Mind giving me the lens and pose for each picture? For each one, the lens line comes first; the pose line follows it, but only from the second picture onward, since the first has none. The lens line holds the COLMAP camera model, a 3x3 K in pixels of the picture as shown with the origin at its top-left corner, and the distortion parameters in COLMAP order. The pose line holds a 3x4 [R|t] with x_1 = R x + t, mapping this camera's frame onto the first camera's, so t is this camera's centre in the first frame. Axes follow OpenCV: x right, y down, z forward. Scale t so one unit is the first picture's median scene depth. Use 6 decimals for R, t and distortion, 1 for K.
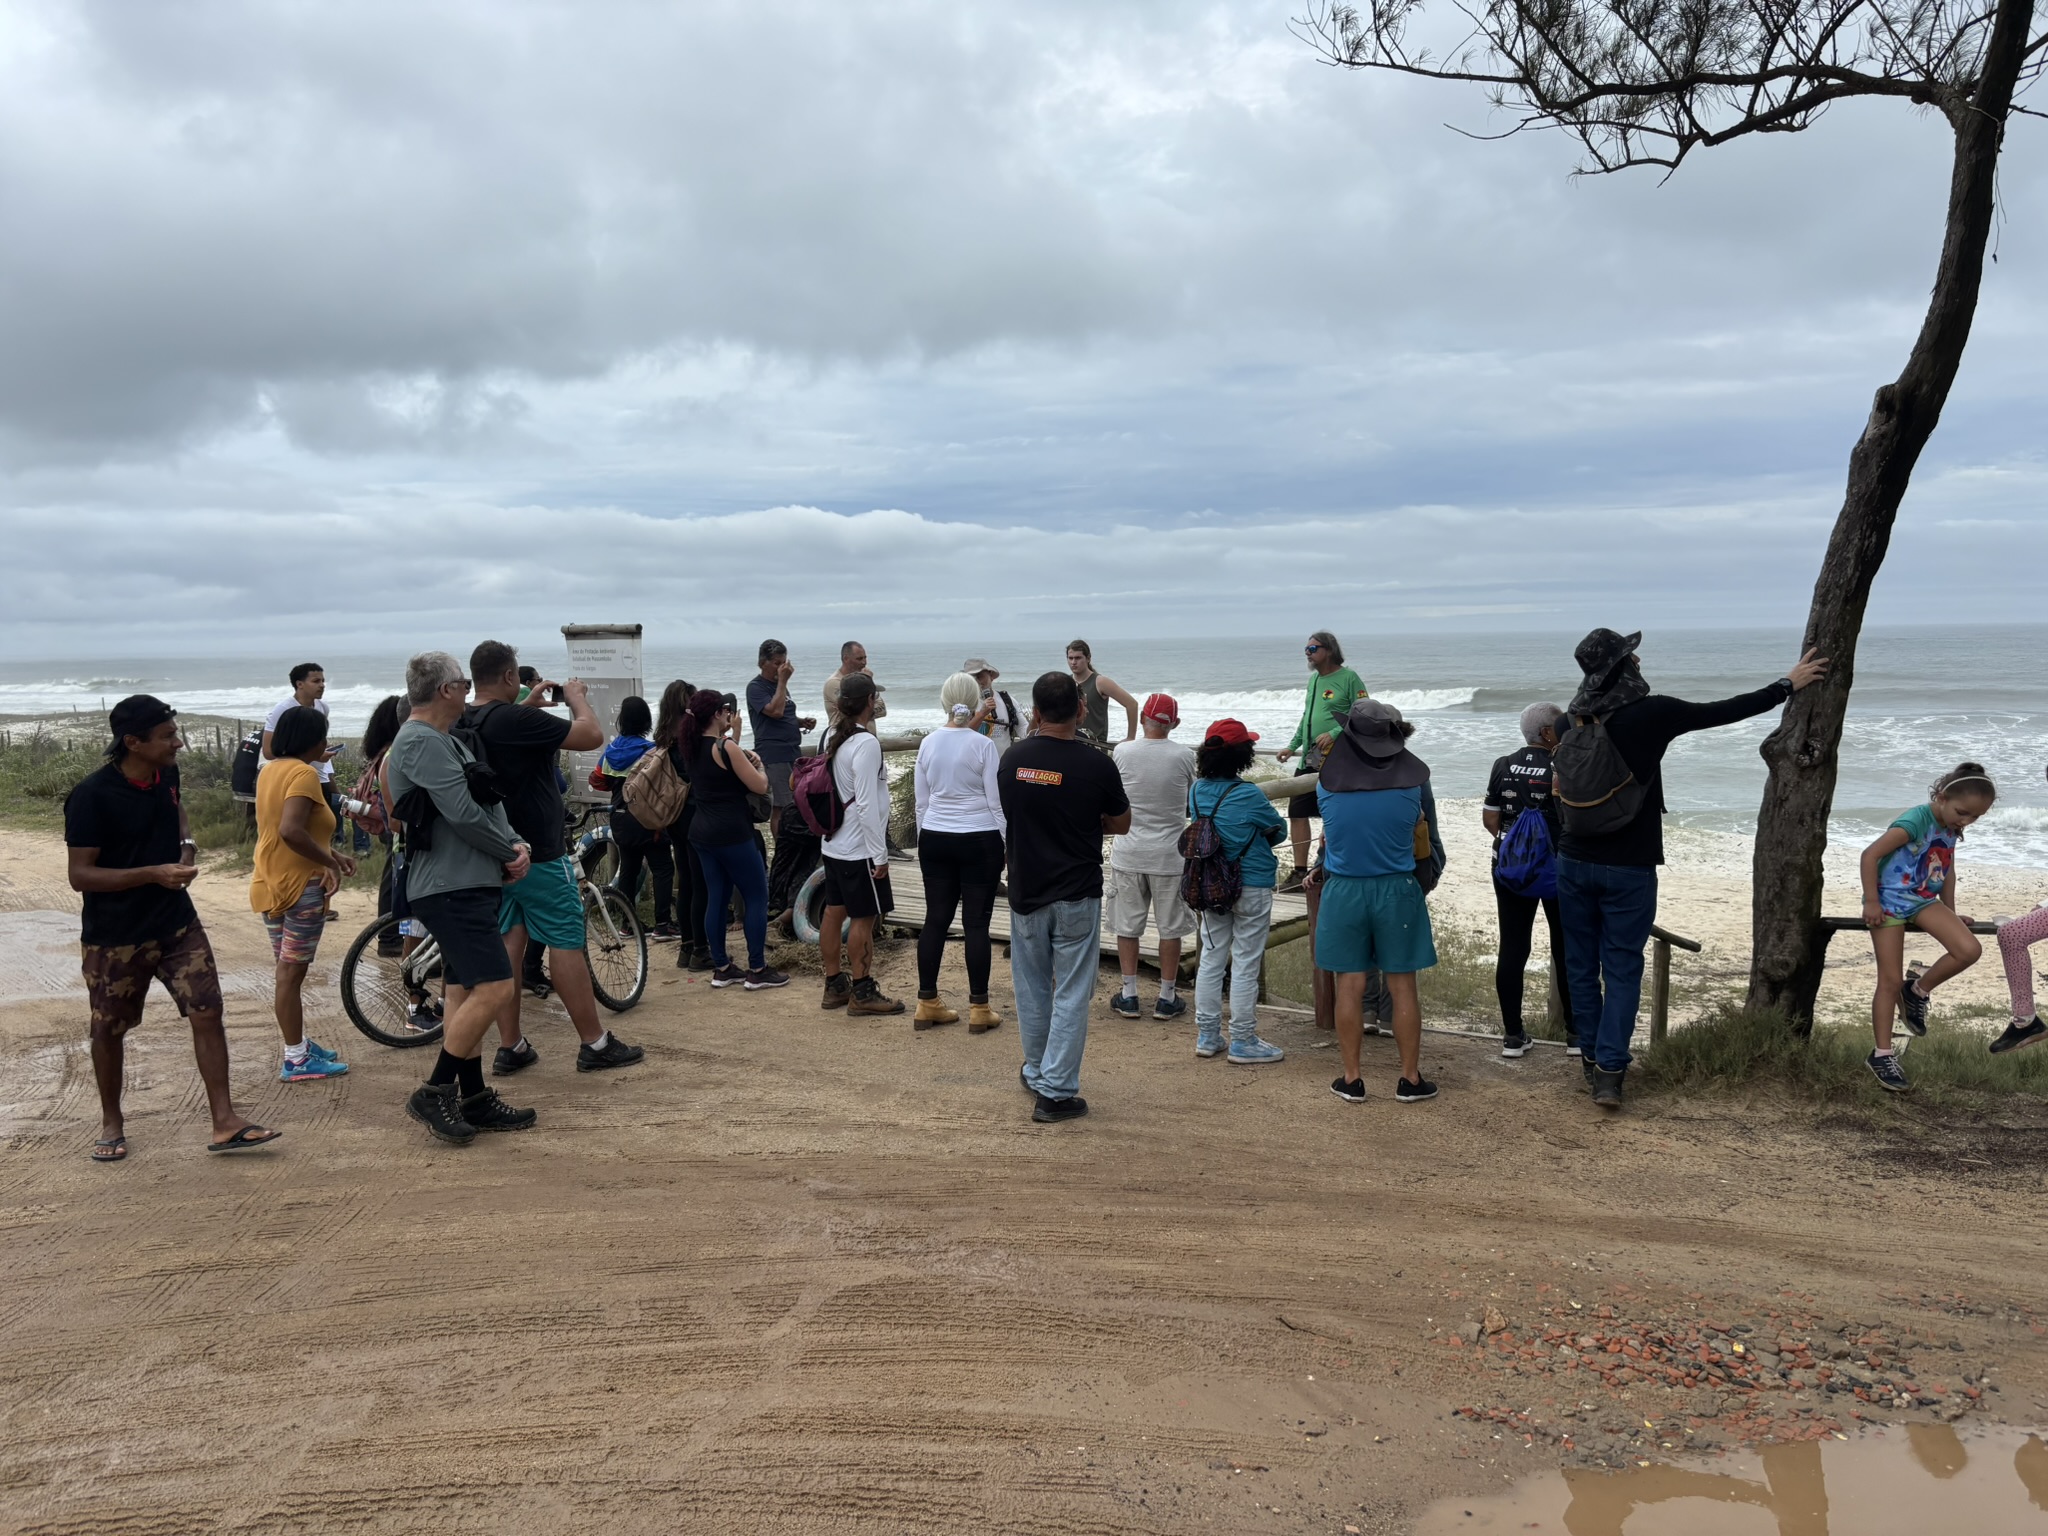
lens RADIAL K [[1448.5, 0, 1026.6], [0, 1448.5, 675.2], [0, 0, 1]] dist [0.040367, -0.034445]
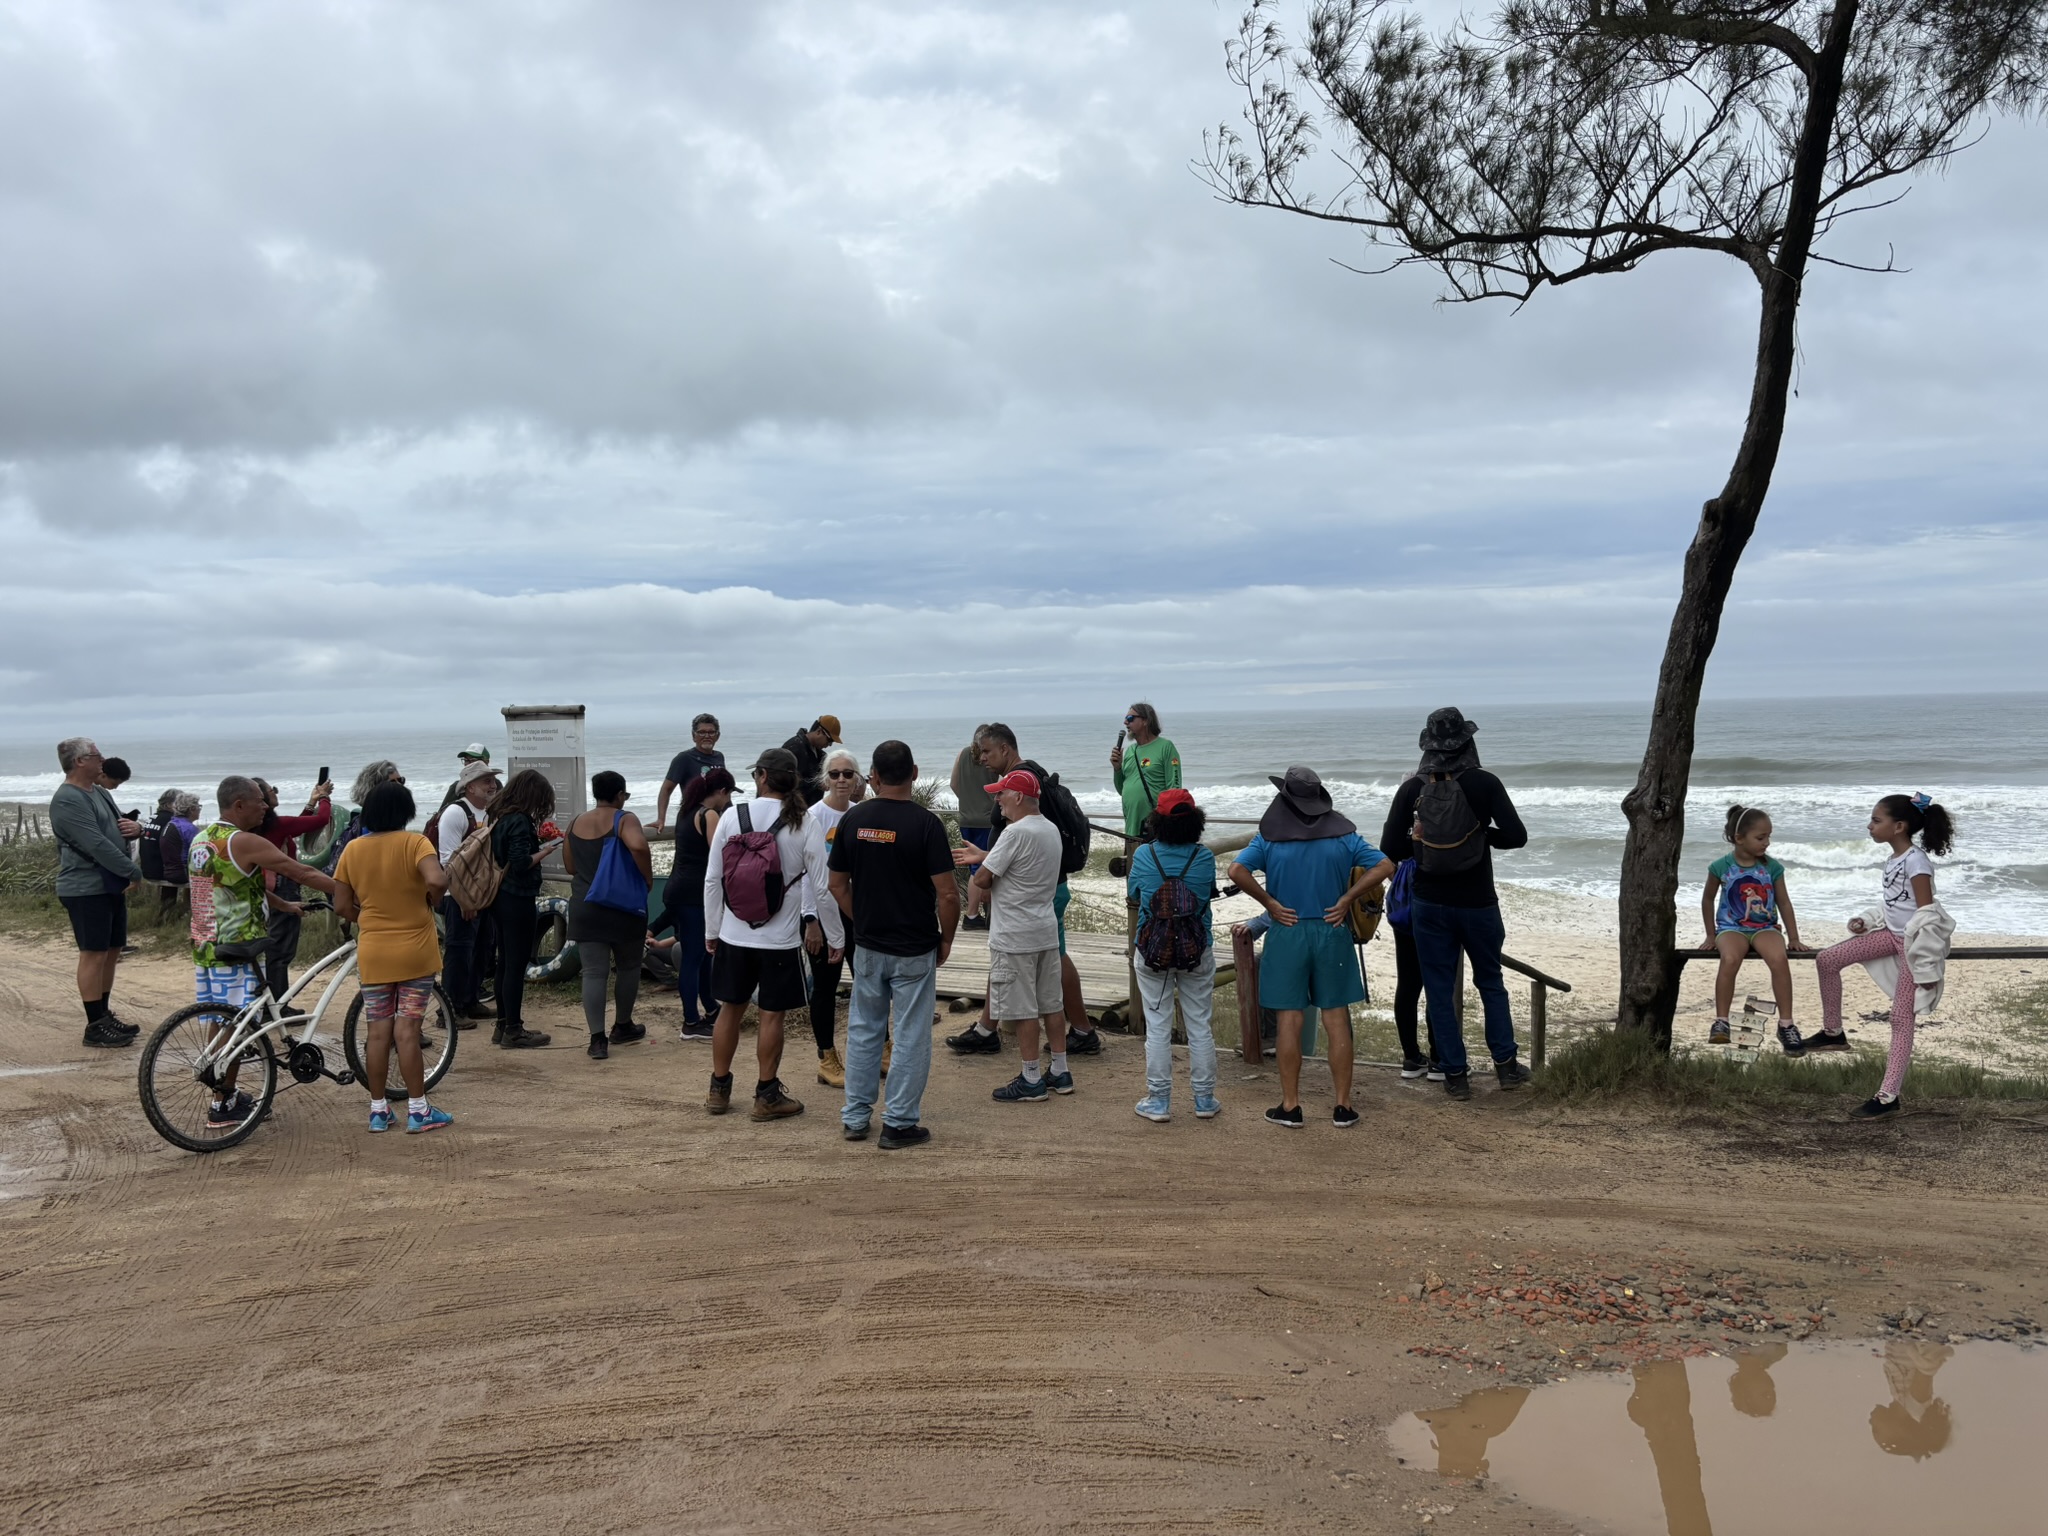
lens RADIAL K [[1448.5, 0, 1026.6], [0, 1448.5, 675.2], [0, 0, 1]] dist [0.040367, -0.034445]
pose [[0.995654, -0.003568, 0.093061, -0.106100], [0.008623, 0.998505, -0.053978, 0.006191], [-0.092729, 0.054546, 0.994196, -0.163281]]
